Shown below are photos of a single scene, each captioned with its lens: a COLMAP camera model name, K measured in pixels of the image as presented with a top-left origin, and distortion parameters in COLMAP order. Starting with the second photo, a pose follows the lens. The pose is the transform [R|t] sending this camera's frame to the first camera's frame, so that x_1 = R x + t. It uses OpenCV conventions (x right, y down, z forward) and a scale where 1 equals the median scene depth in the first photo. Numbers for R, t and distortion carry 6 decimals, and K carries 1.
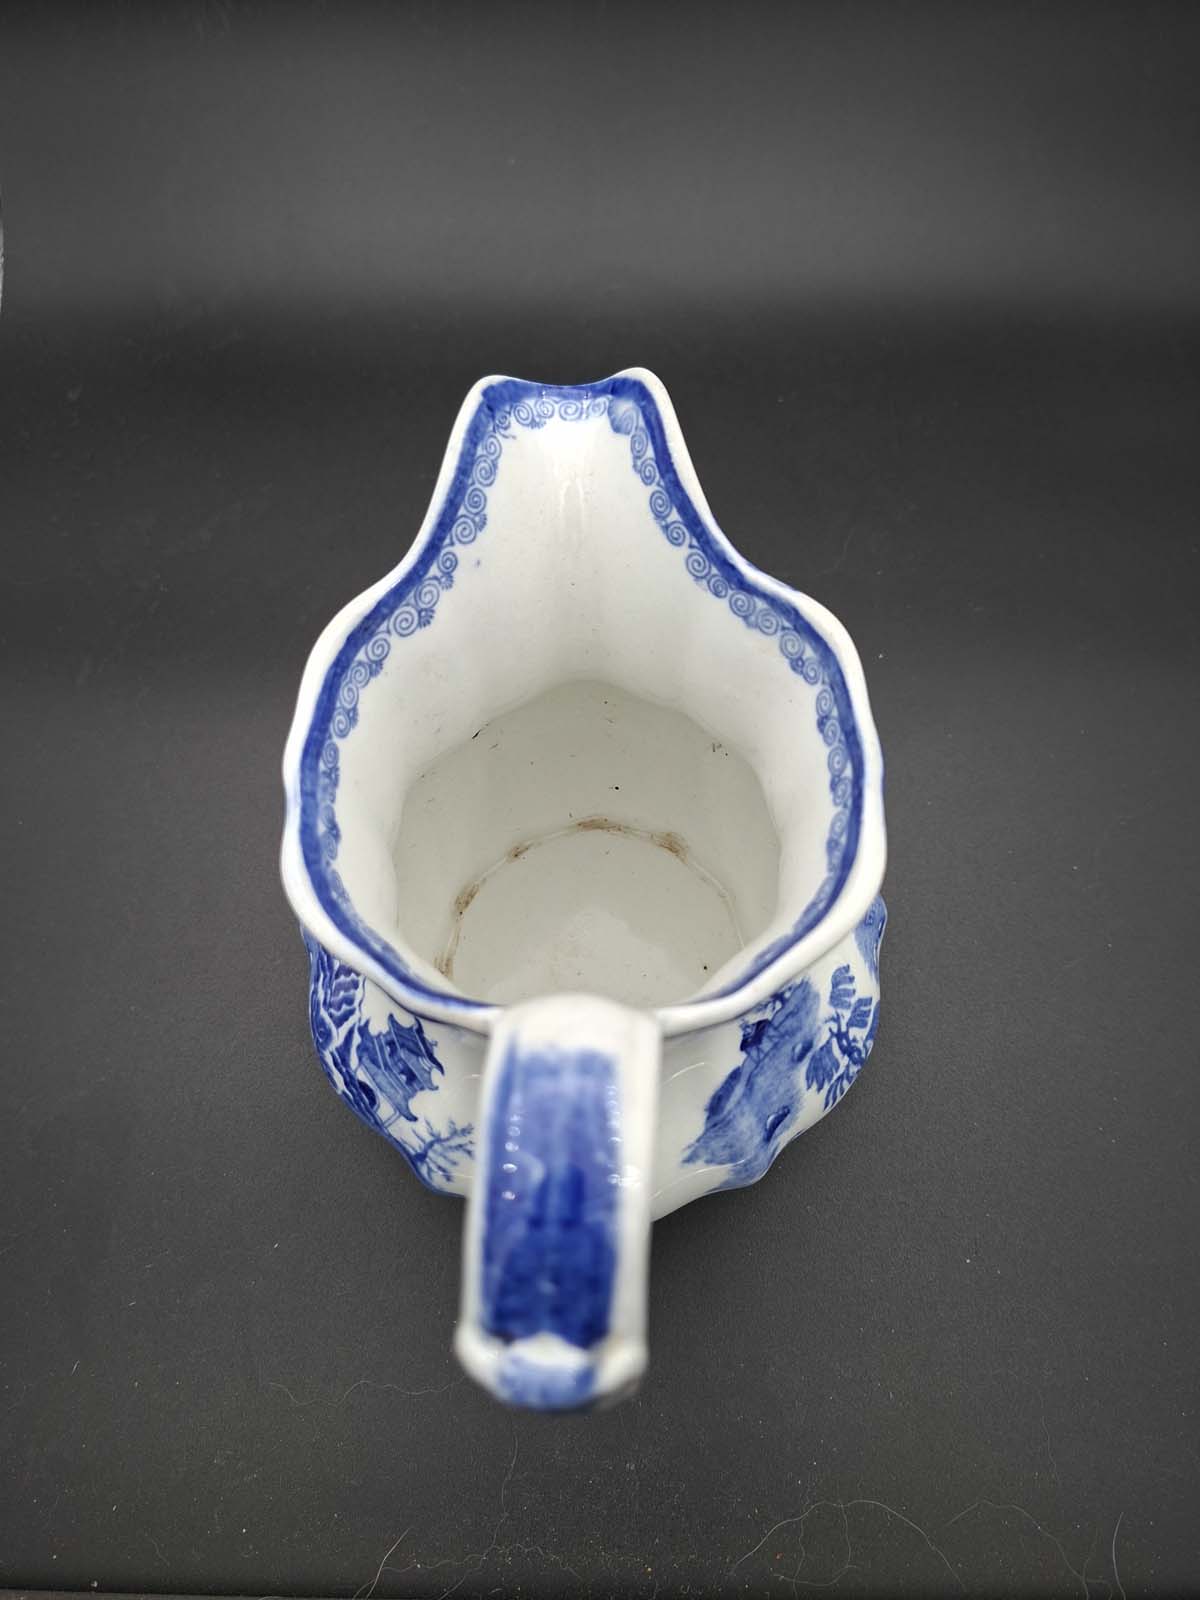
lens RADIAL K [[1191.9, 0, 600.0], [0, 1191.9, 800.0], [0, 0, 1]] dist [0.004602, -0.000150]
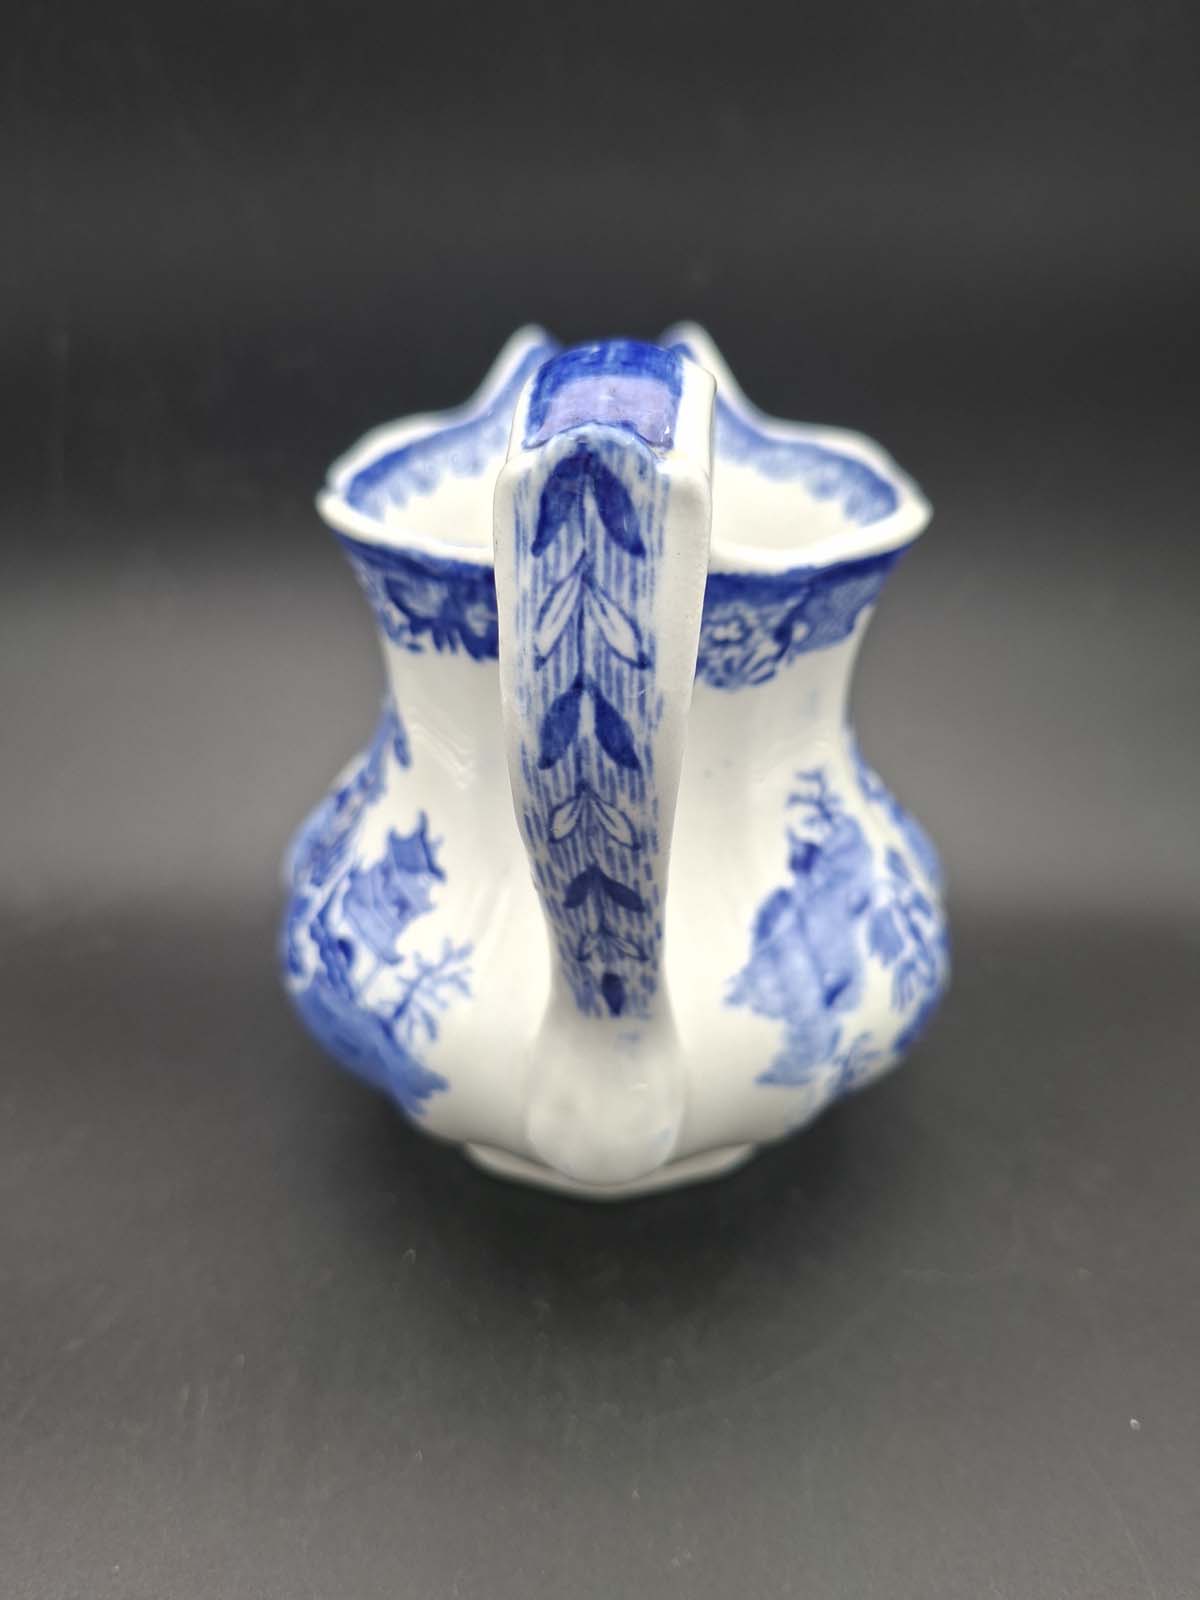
lens RADIAL K [[1191.9, 0, 600.0], [0, 1191.9, 800.0], [0, 0, 1]] dist [0.004602, -0.000150]
pose [[0.999281, 0.037920, -0.000505, -0.020887], [-0.031577, 0.824609, -0.564821, 0.648601], [-0.021002, 0.564431, 0.825213, 0.252075]]
